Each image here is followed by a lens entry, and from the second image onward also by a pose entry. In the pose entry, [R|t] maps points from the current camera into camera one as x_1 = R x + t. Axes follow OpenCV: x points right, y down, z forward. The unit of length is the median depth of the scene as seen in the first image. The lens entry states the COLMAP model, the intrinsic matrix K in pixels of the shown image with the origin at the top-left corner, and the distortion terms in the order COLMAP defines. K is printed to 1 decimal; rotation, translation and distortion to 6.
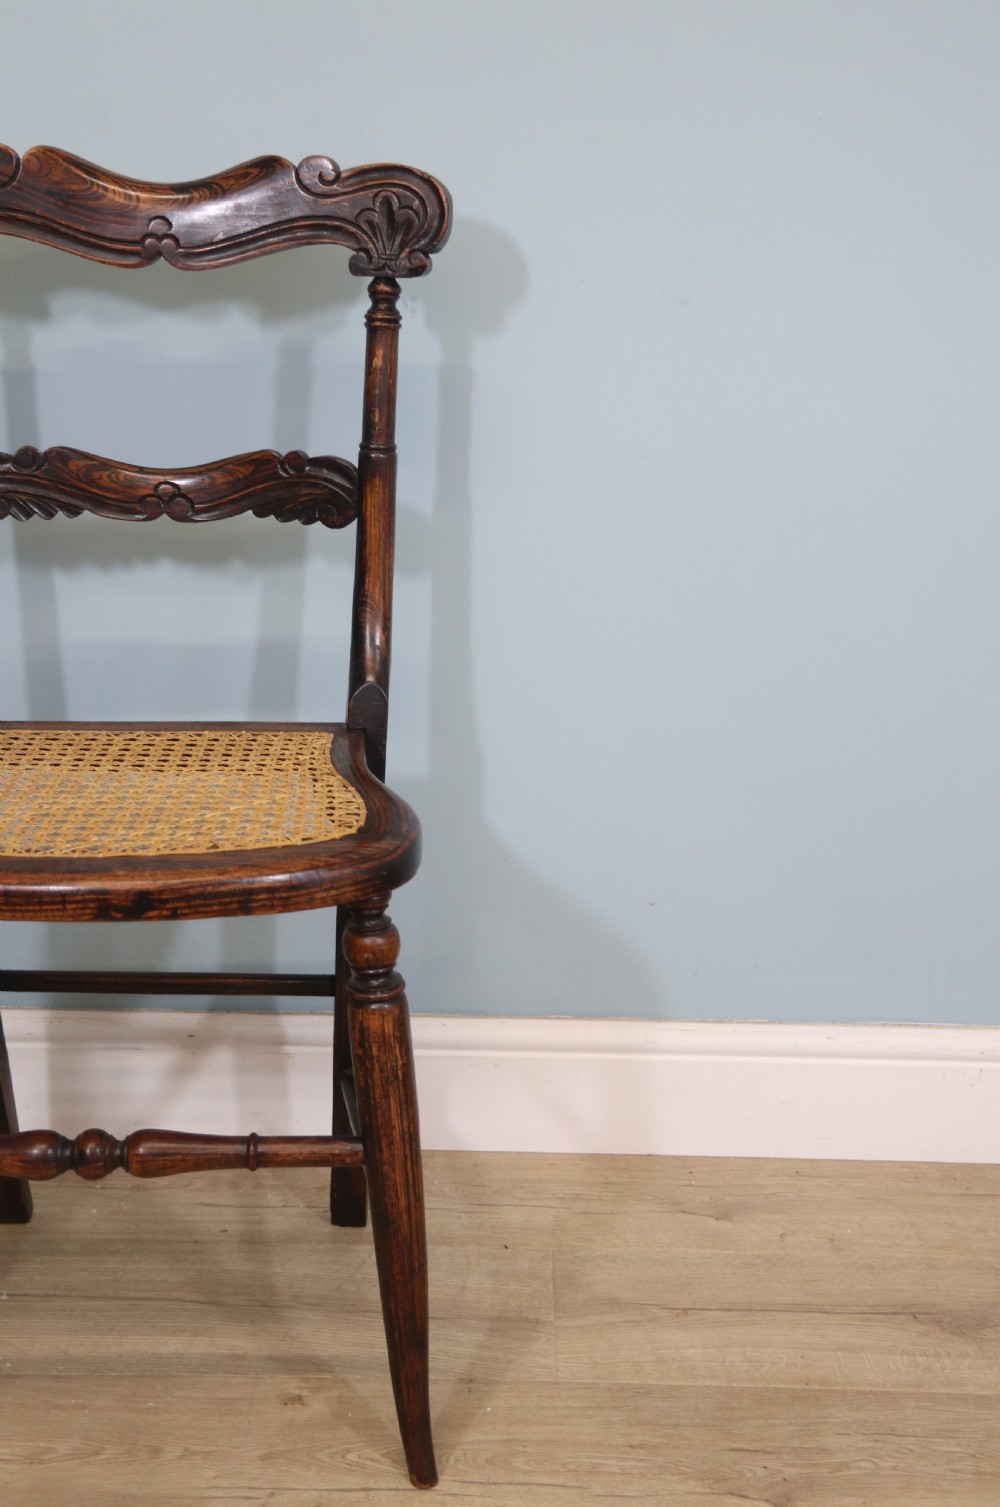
lens RADIAL K [[1968.7, 0, 479.6], [0, 1968.7, 782.4], [0, 0, 1]] dist [0.093660, 0.000000]
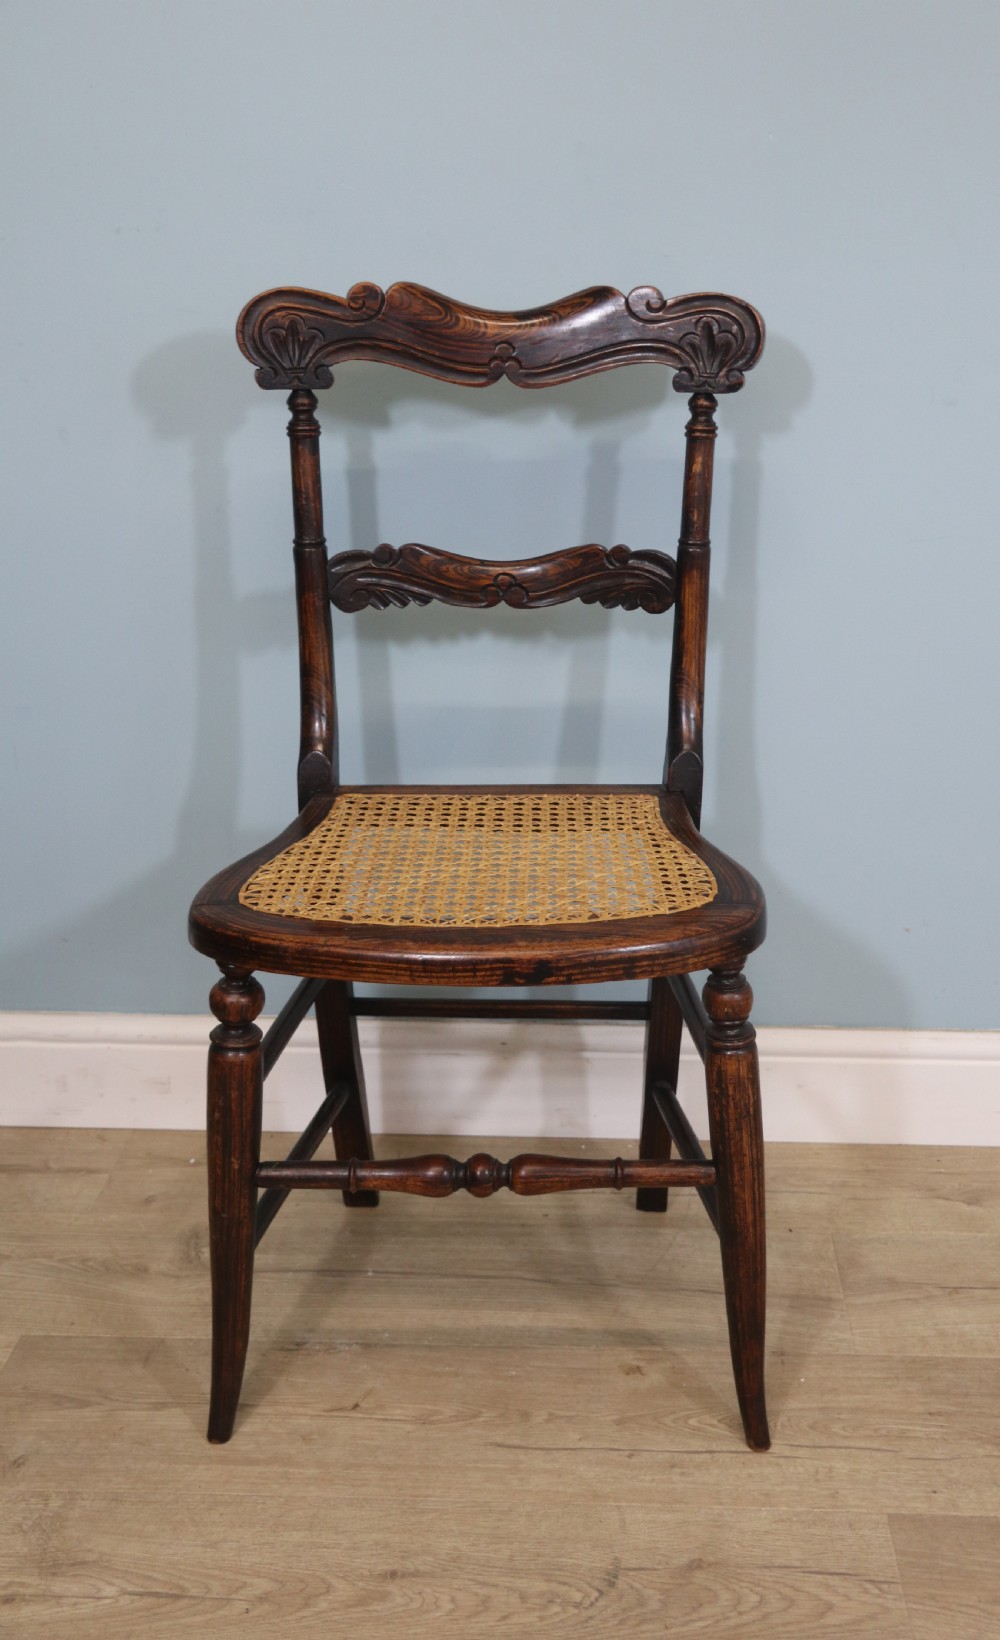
lens RADIAL K [[1710.0, 0, 551.8], [0, 1710.0, 845.6], [0, 0, 1]] dist [0.006462, 0.000000]
pose [[0.999625, -0.004373, -0.027026, -0.109651], [0.005919, 0.998333, 0.057411, -0.054113], [0.026730, -0.057549, 0.997985, 0.010884]]
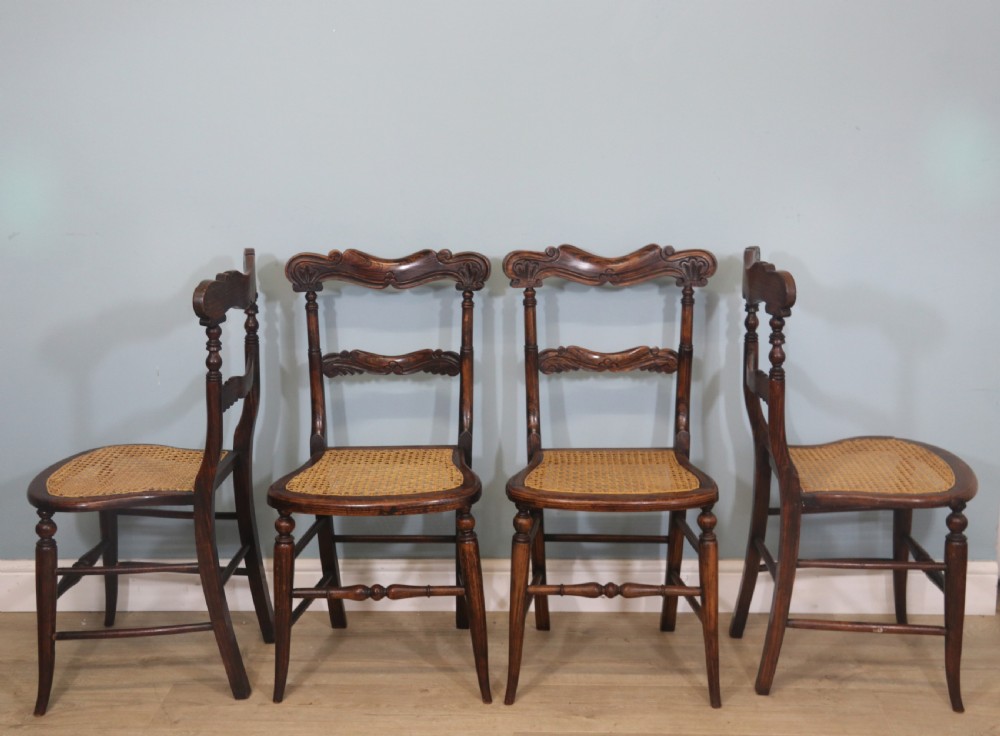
lens RADIAL K [[1320.8, 0, 507.9], [0, 1320.8, 400.8], [0, 0, 1]] dist [0.200710, 0.000000]
pose [[0.998915, -0.019538, -0.042264, 0.089614], [0.018869, 0.999691, -0.016175, -0.063224], [0.042567, 0.015360, 0.998976, -0.929751]]
